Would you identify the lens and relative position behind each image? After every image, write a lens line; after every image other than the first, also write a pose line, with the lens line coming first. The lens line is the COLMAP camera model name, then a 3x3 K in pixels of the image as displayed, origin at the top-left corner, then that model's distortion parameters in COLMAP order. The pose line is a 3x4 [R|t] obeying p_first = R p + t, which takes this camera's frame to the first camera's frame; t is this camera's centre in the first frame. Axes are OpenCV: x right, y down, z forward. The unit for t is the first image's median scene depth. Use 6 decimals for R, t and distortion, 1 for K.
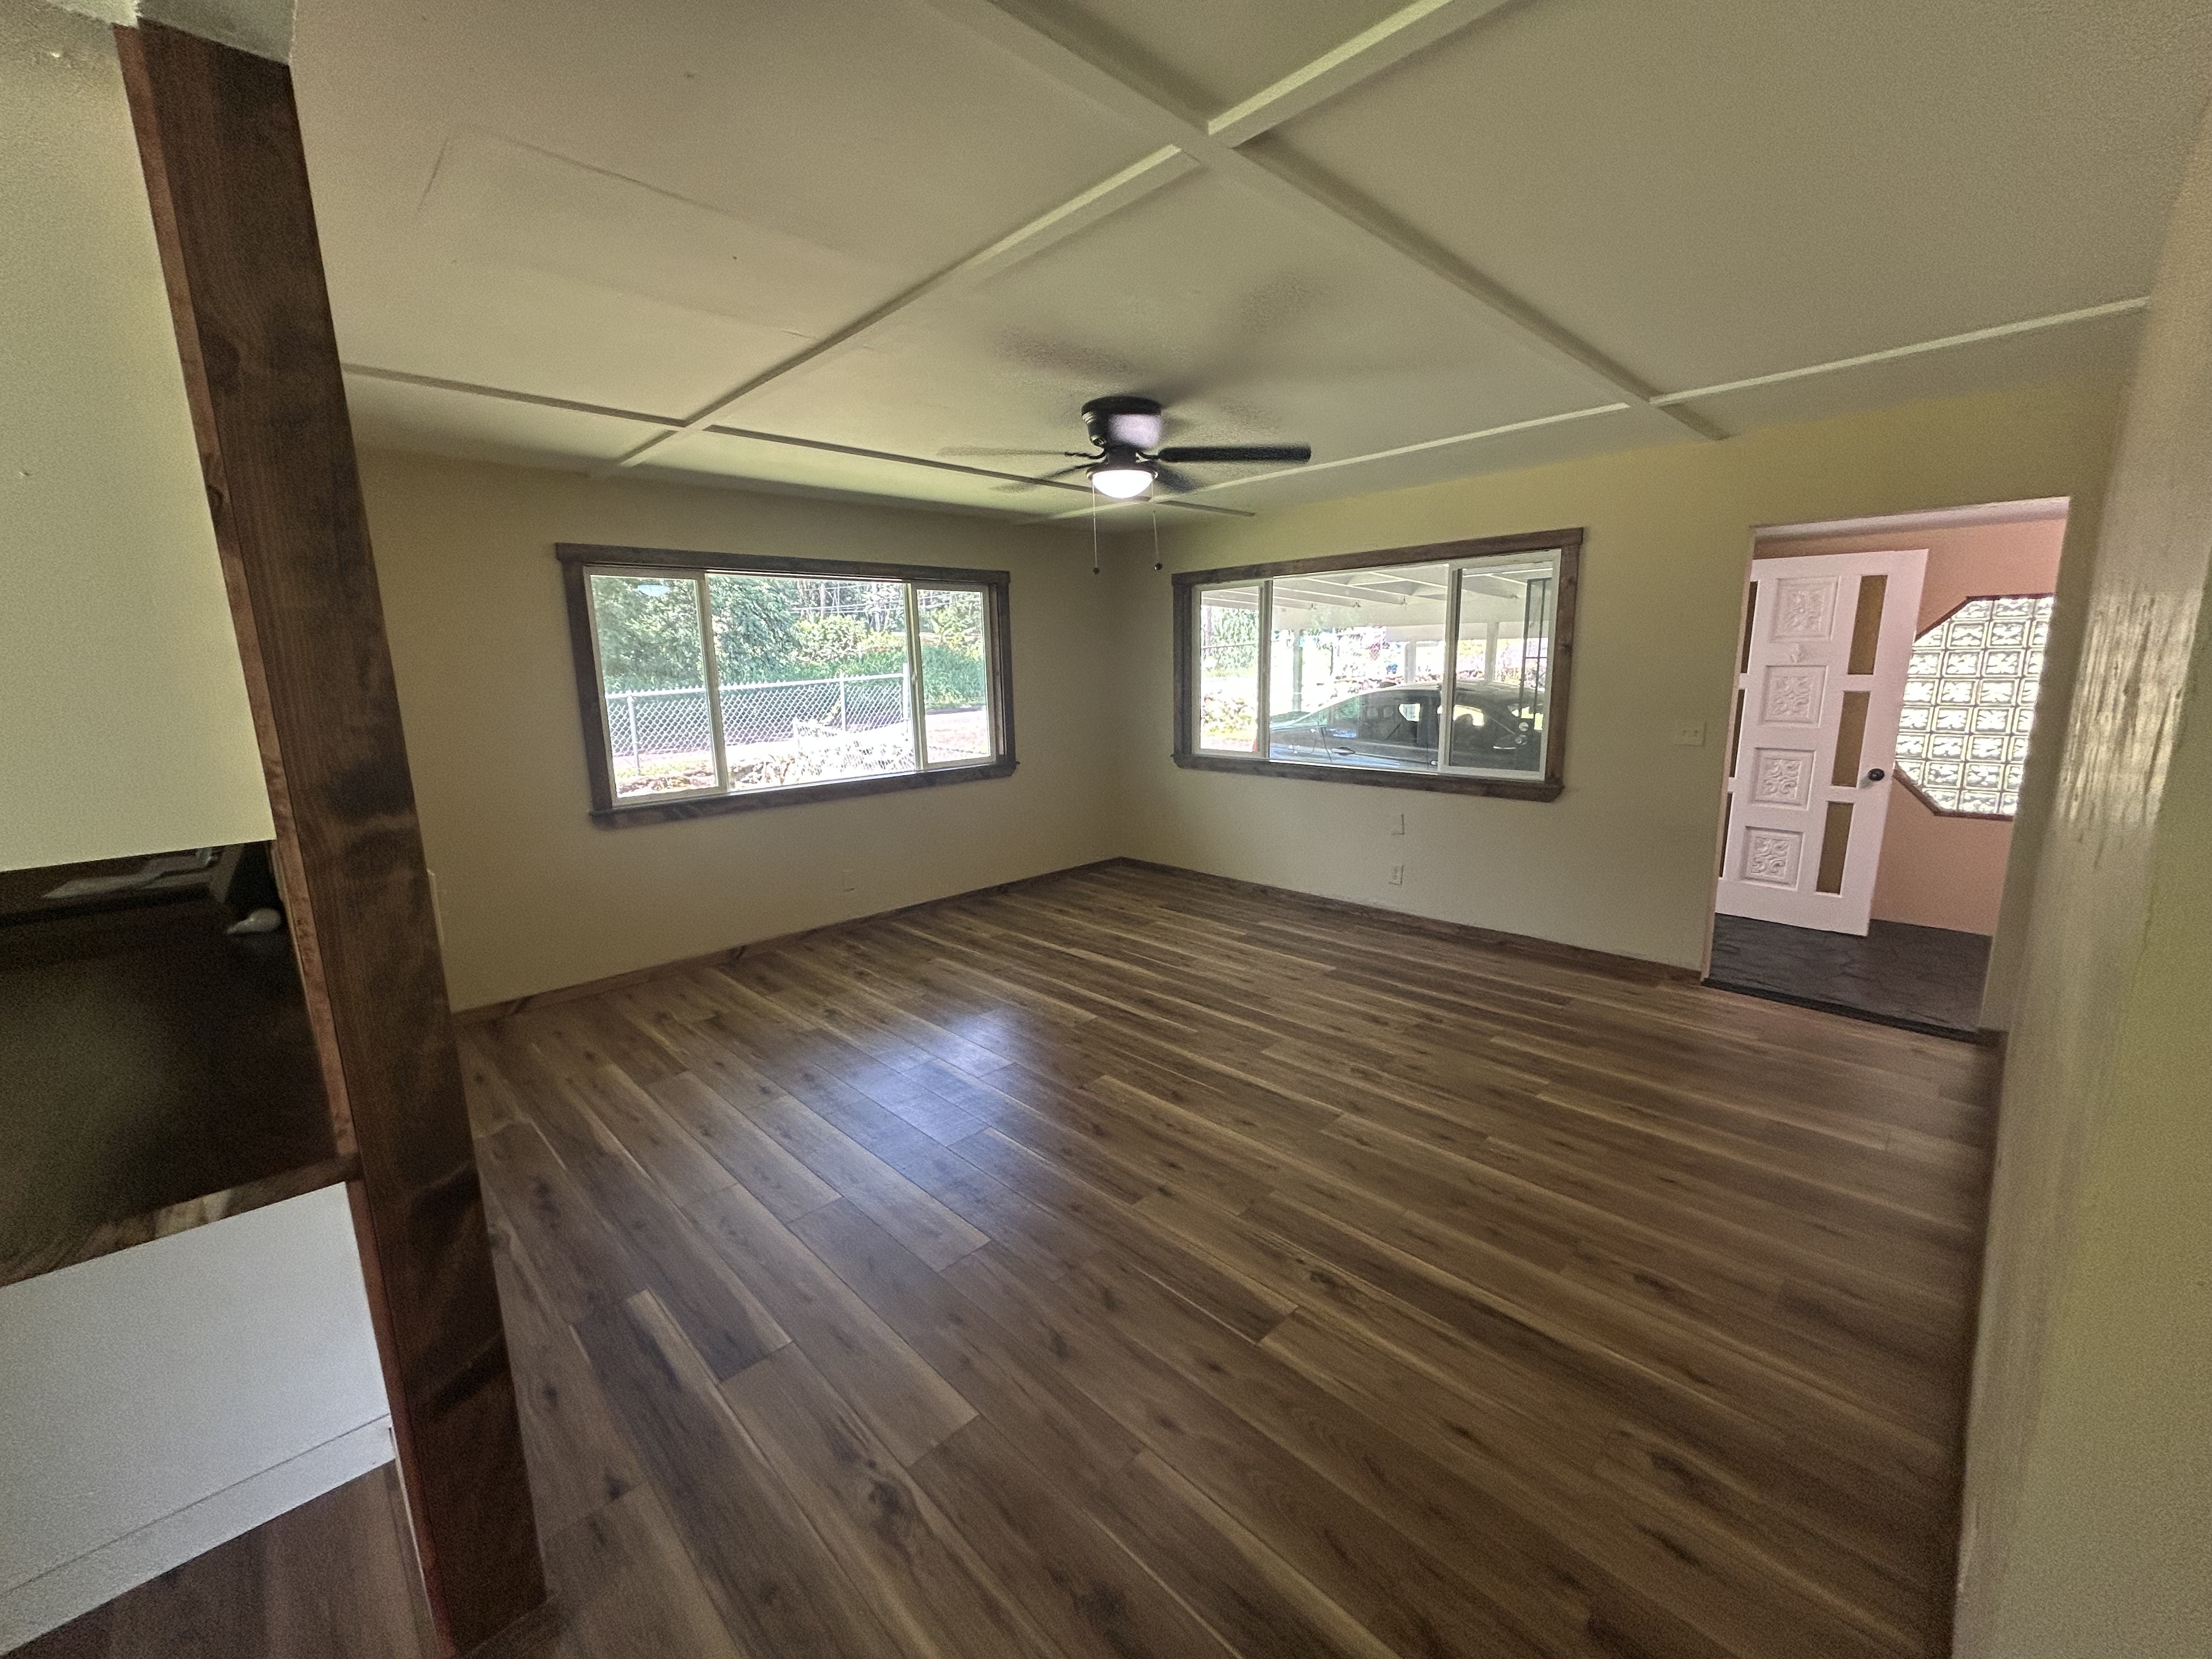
lens RADIAL K [[887.9, 0, 1108.0], [0, 887.9, 831.1], [0, 0, 1]] dist [-0.001767, -0.000154]
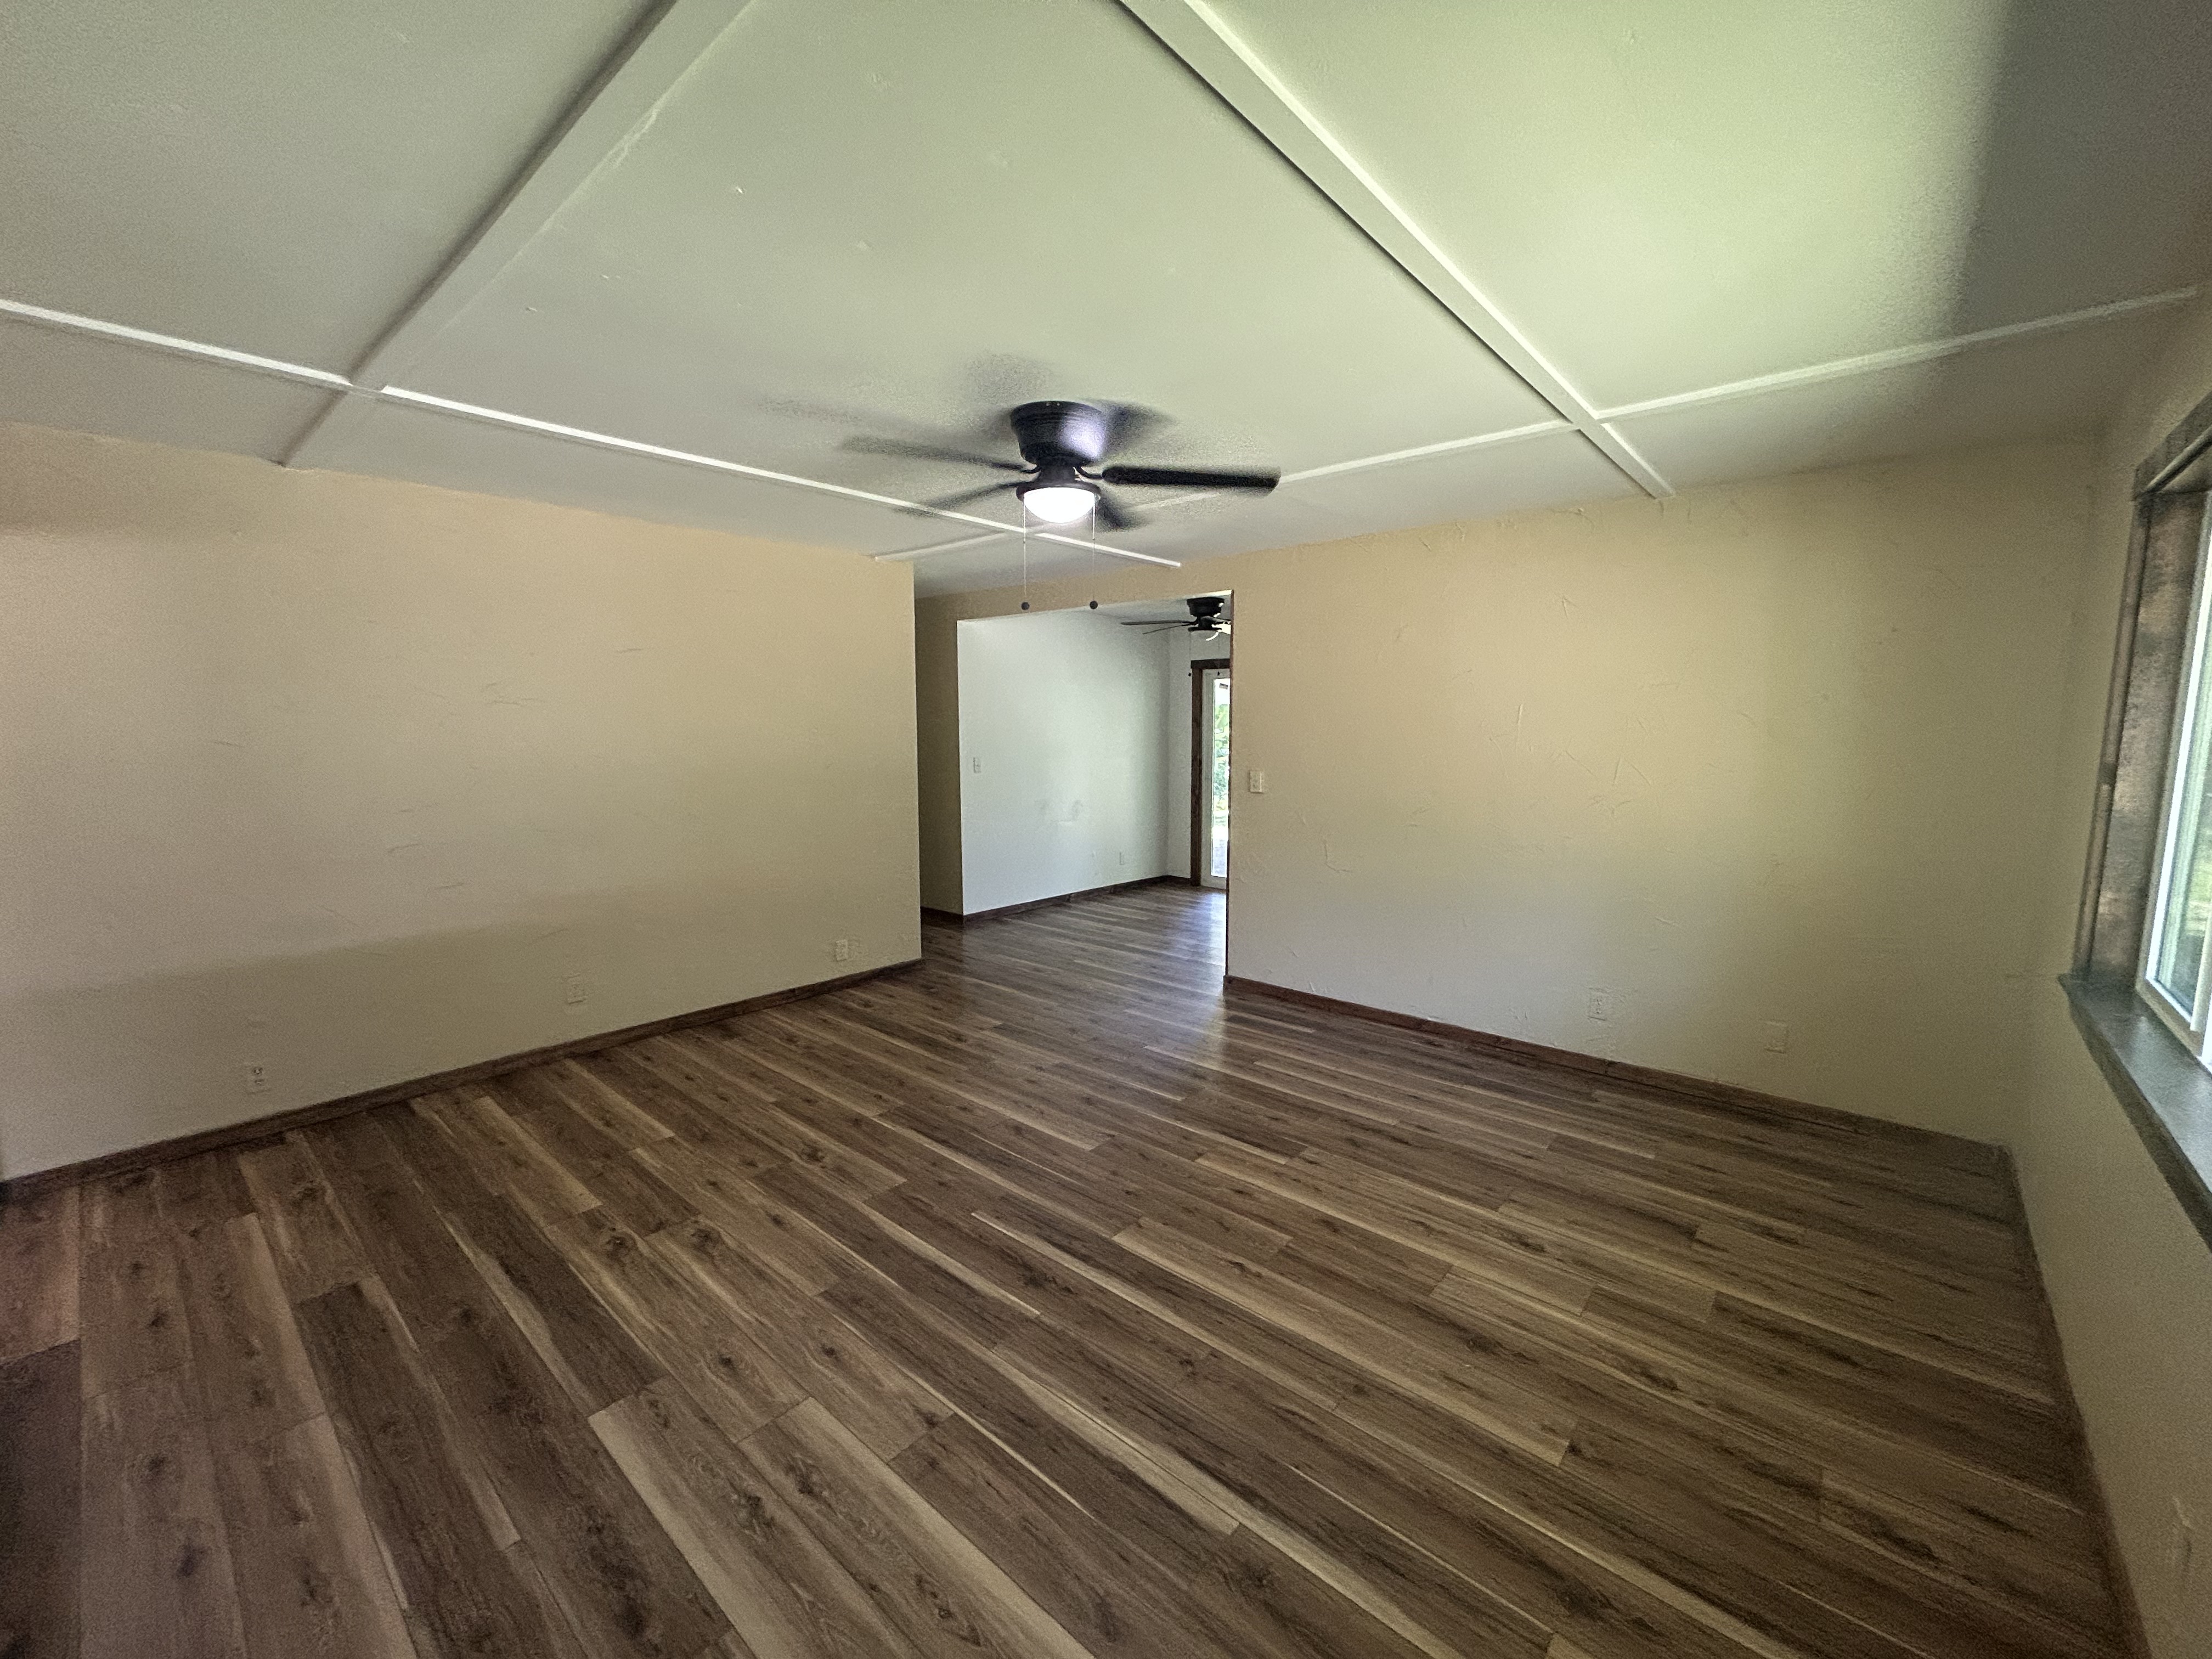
lens RADIAL K [[887.9, 0, 1108.0], [0, 887.9, 831.1], [0, 0, 1]] dist [-0.001767, -0.000154]
pose [[-0.996798, 0.028436, -0.074731, 0.031165], [0.004068, 0.951448, 0.307781, -0.277562], [0.079855, 0.306492, -0.948518, 1.476822]]
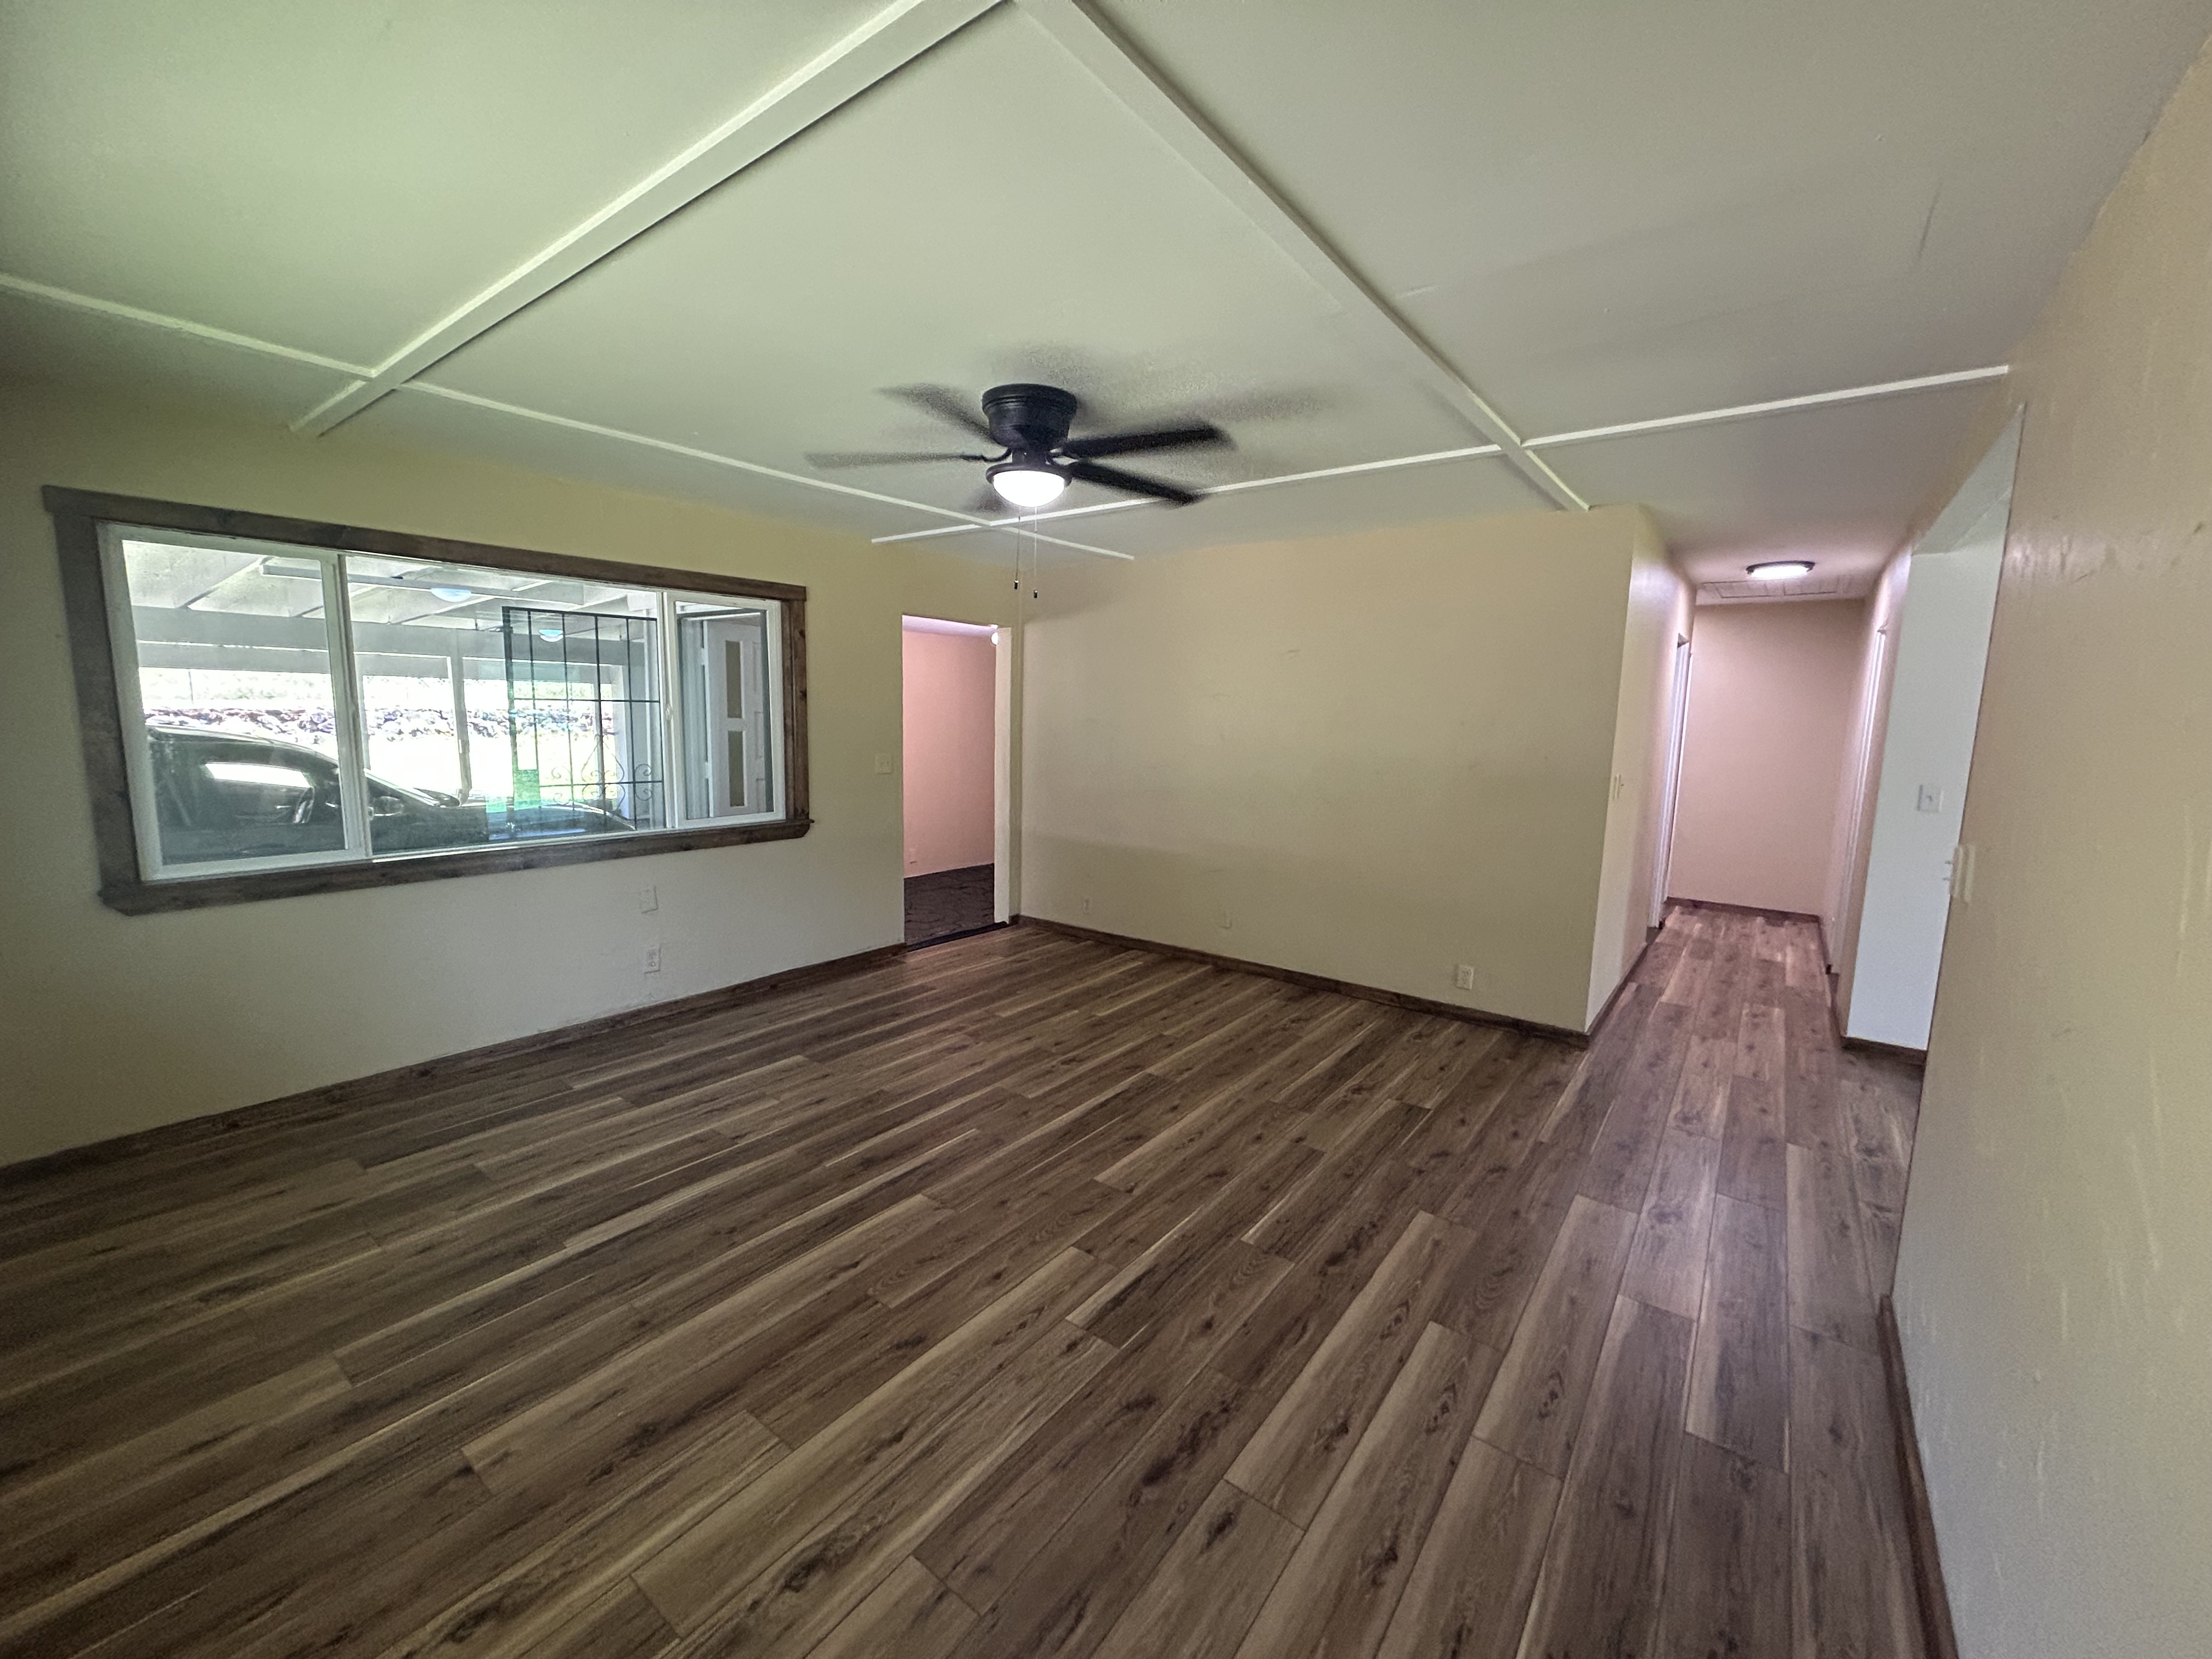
lens RADIAL K [[887.9, 0, 1108.0], [0, 887.9, 831.1], [0, 0, 1]] dist [-0.001767, -0.000154]
pose [[-0.146082, -0.119255, 0.982058, -0.666718], [0.169753, 0.974962, 0.143645, -0.143880], [-0.974599, 0.187691, -0.122181, 0.848650]]
